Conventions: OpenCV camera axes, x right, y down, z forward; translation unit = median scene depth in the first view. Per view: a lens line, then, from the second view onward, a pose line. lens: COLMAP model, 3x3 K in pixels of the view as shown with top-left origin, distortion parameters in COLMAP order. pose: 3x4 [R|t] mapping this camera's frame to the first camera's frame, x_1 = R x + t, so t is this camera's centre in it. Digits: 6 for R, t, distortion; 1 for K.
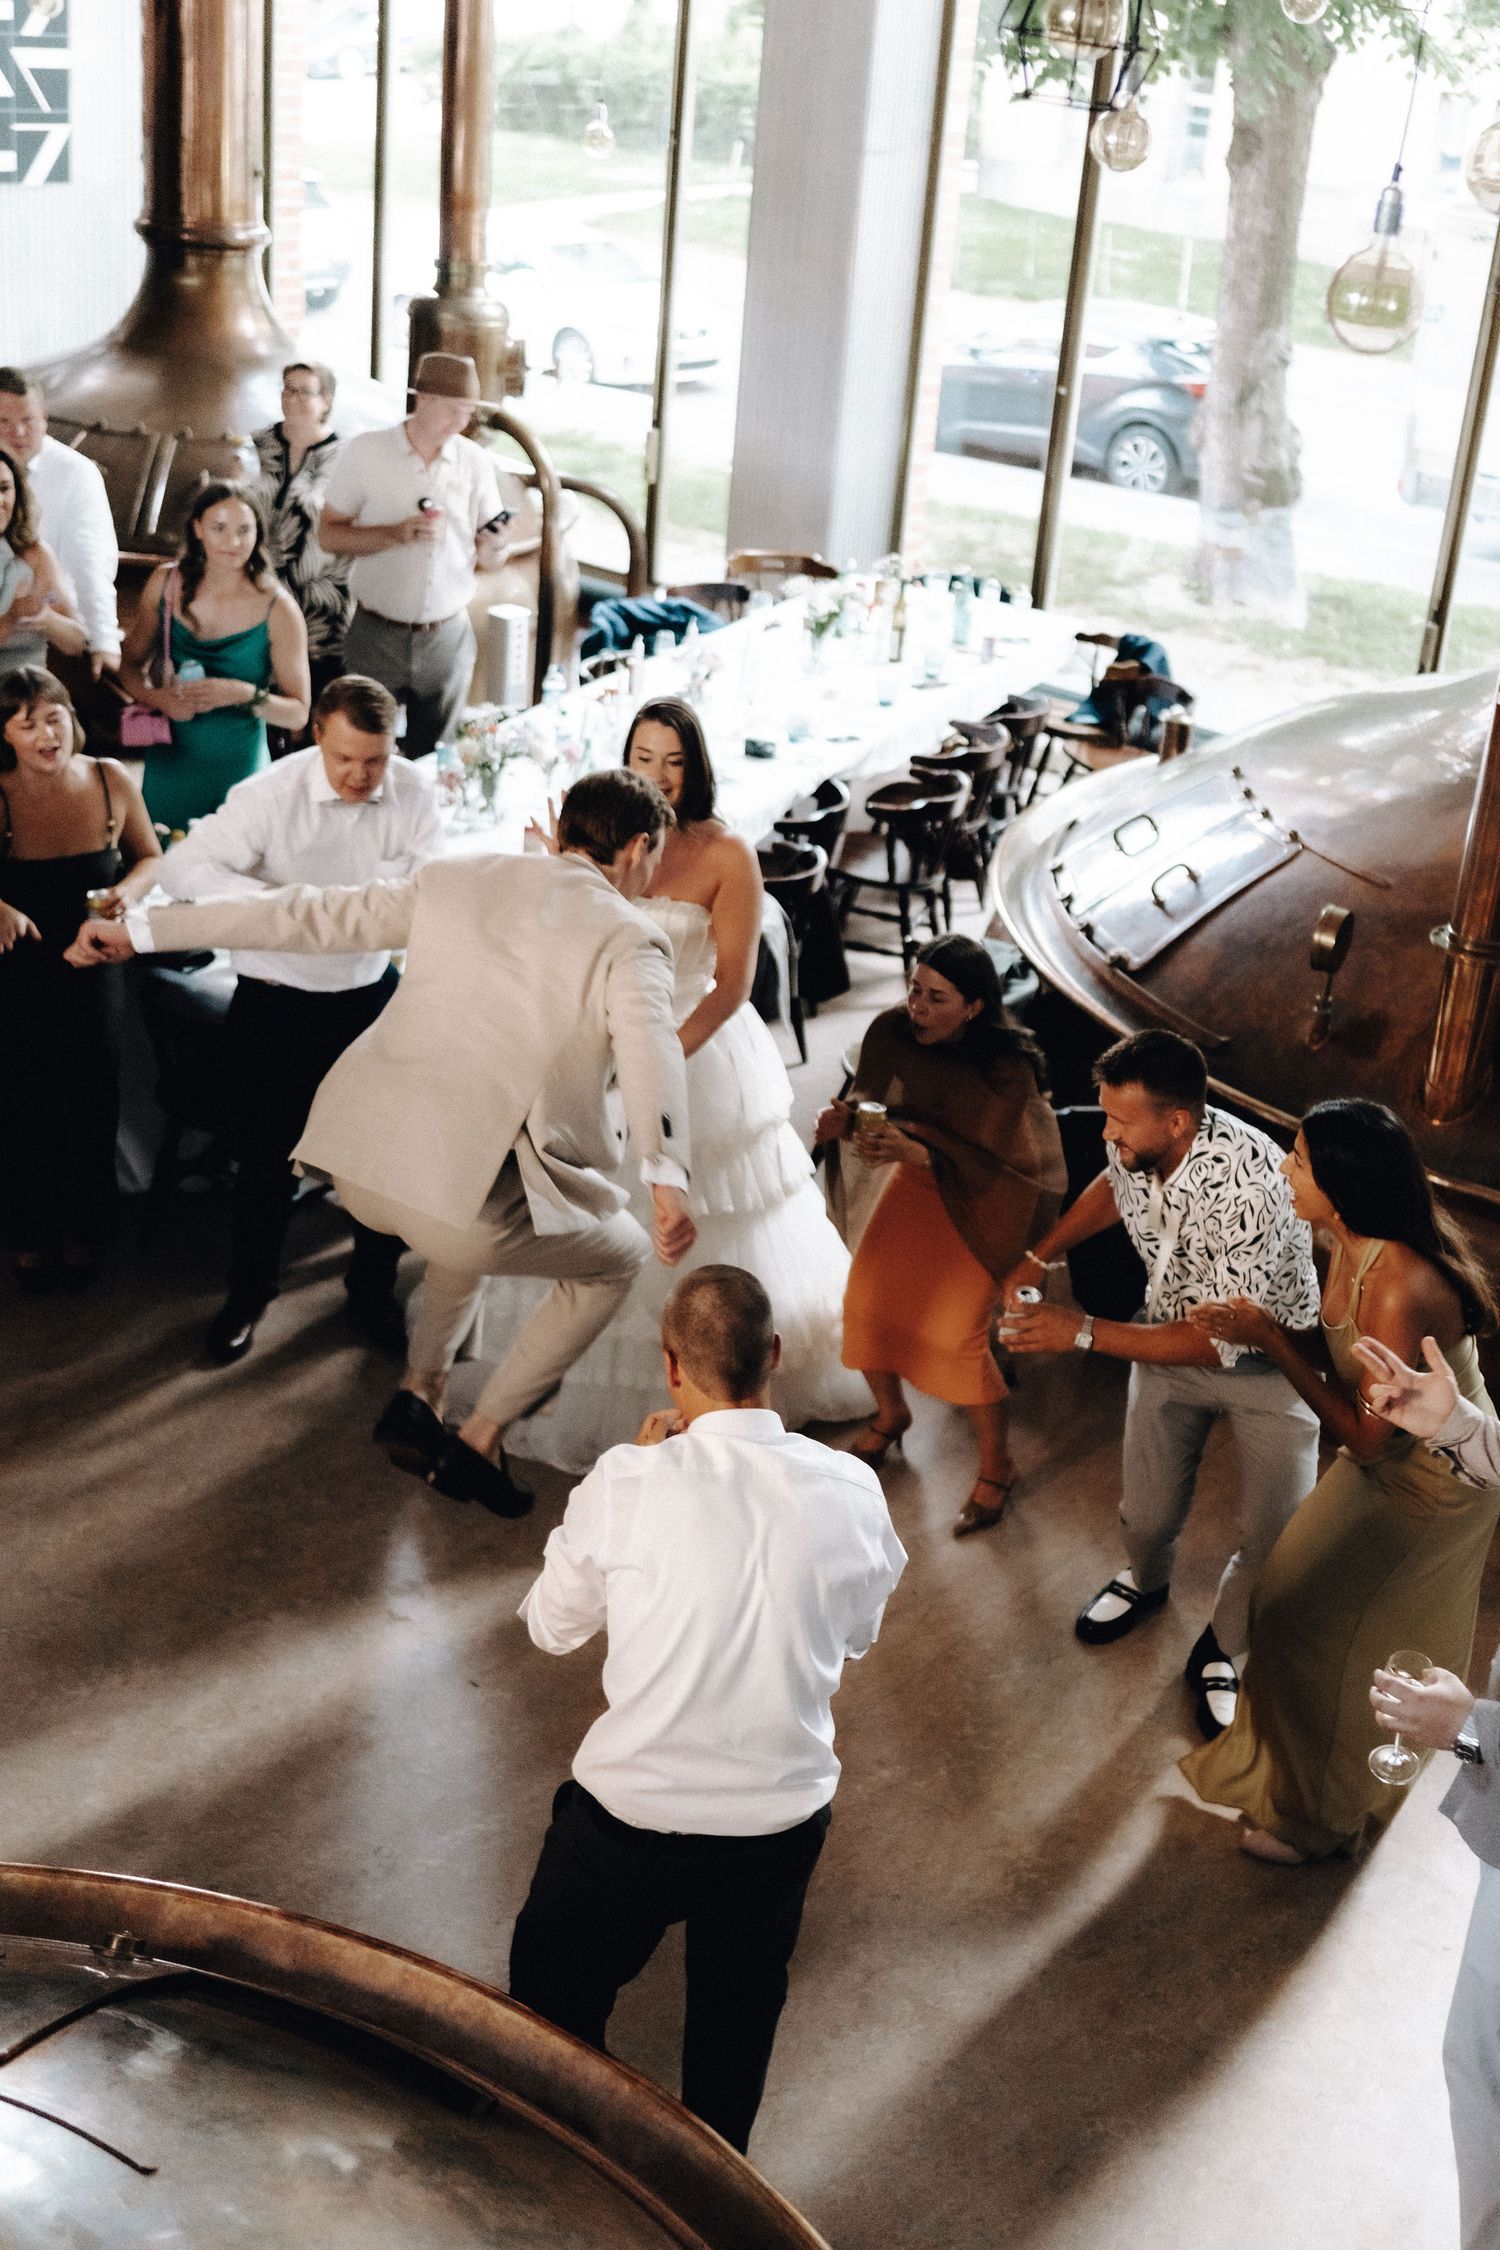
lens RADIAL K [[2511.6, 0, 920.8], [0, 2511.6, 1166.7], [0, 0, 1]] dist [0.000212, 0.000000]
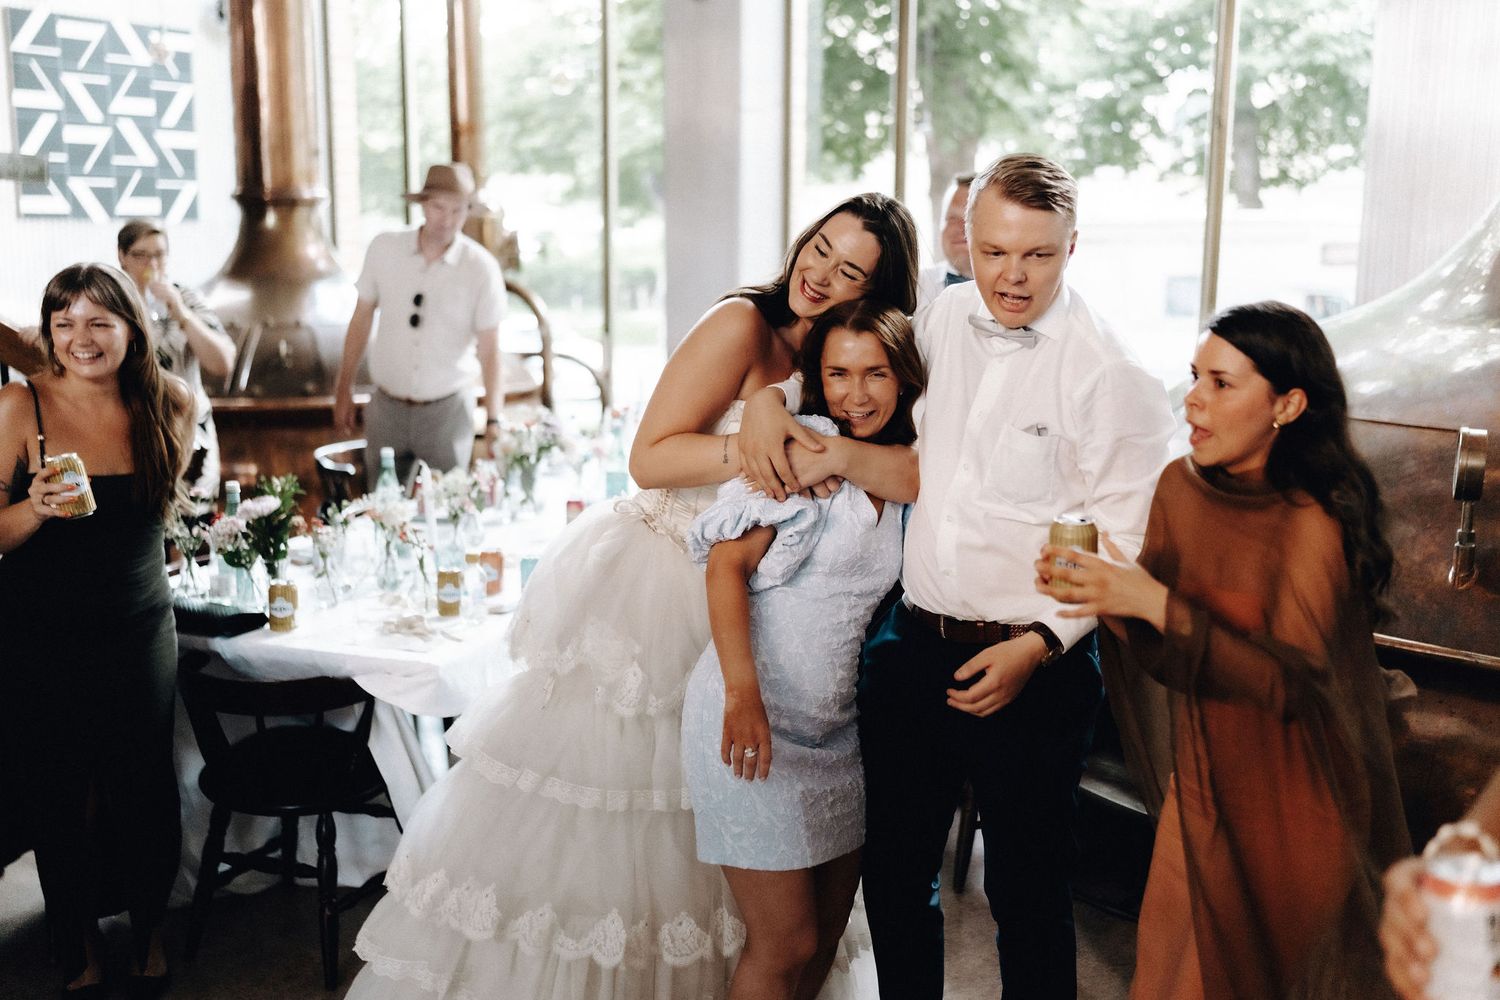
lens RADIAL K [[1417.4, 0, 752.7], [0, 1417.4, 496.9], [0, 0, 1]] dist [-0.008954, 0.000000]
pose [[0.993563, -0.110765, 0.023742, -0.062735], [0.113185, 0.962100, -0.248099, 0.012167], [0.004639, 0.249189, 0.968444, 0.284431]]
